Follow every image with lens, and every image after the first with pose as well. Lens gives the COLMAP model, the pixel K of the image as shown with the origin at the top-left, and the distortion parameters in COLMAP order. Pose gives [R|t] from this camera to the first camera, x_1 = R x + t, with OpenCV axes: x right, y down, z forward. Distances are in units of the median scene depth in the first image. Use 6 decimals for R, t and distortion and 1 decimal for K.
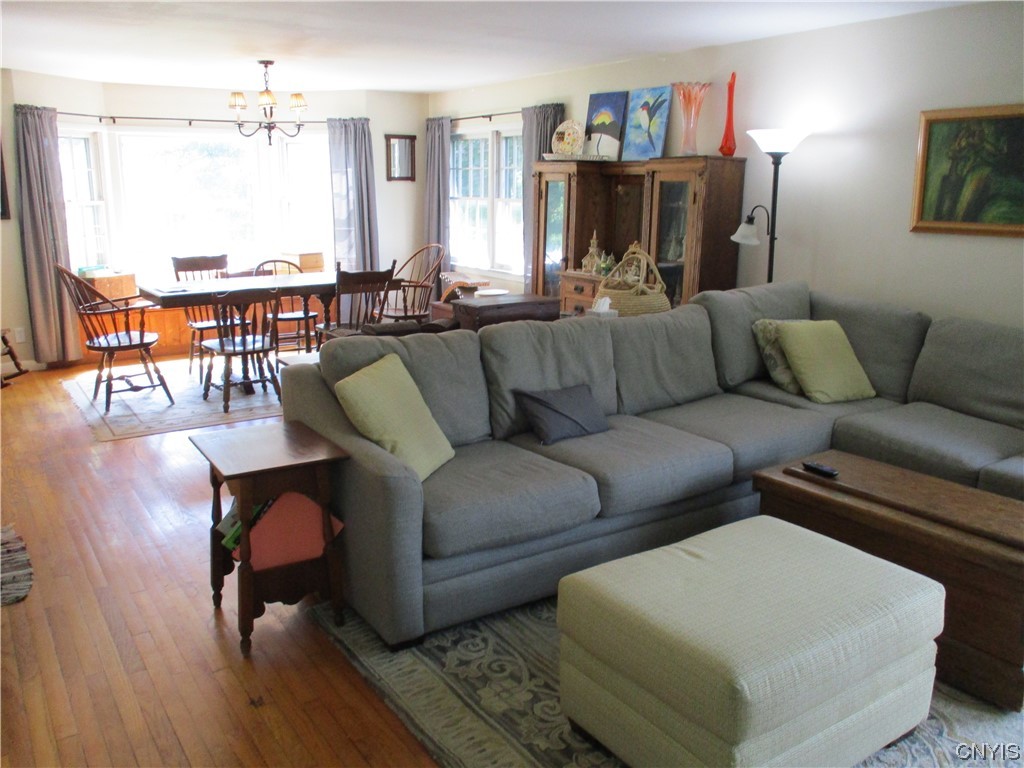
lens RADIAL K [[844.5, 0, 512.0], [0, 844.5, 384.0], [0, 0, 1]] dist [-0.035990, 0.005180]
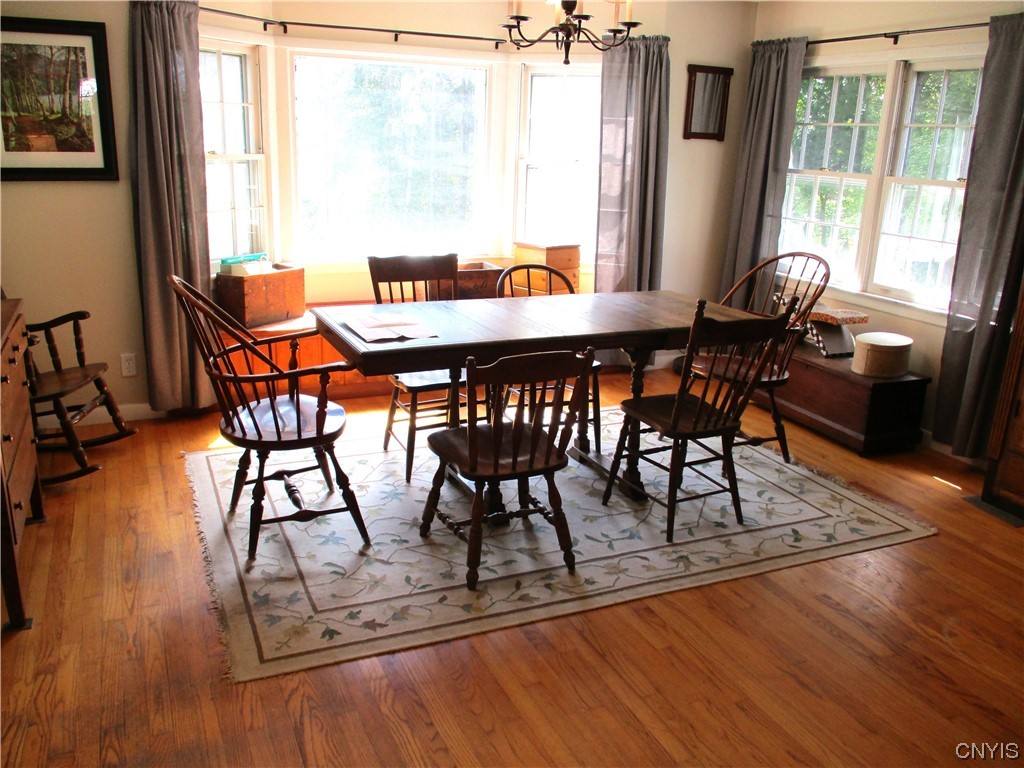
lens RADIAL K [[844.5, 0, 512.0], [0, 844.5, 384.0], [0, 0, 1]] dist [-0.035990, 0.005180]
pose [[0.985635, 0.075912, -0.150865, -0.192190], [-0.068461, 0.996192, 0.053995, -0.092605], [0.154389, -0.042891, 0.987079, 0.390103]]
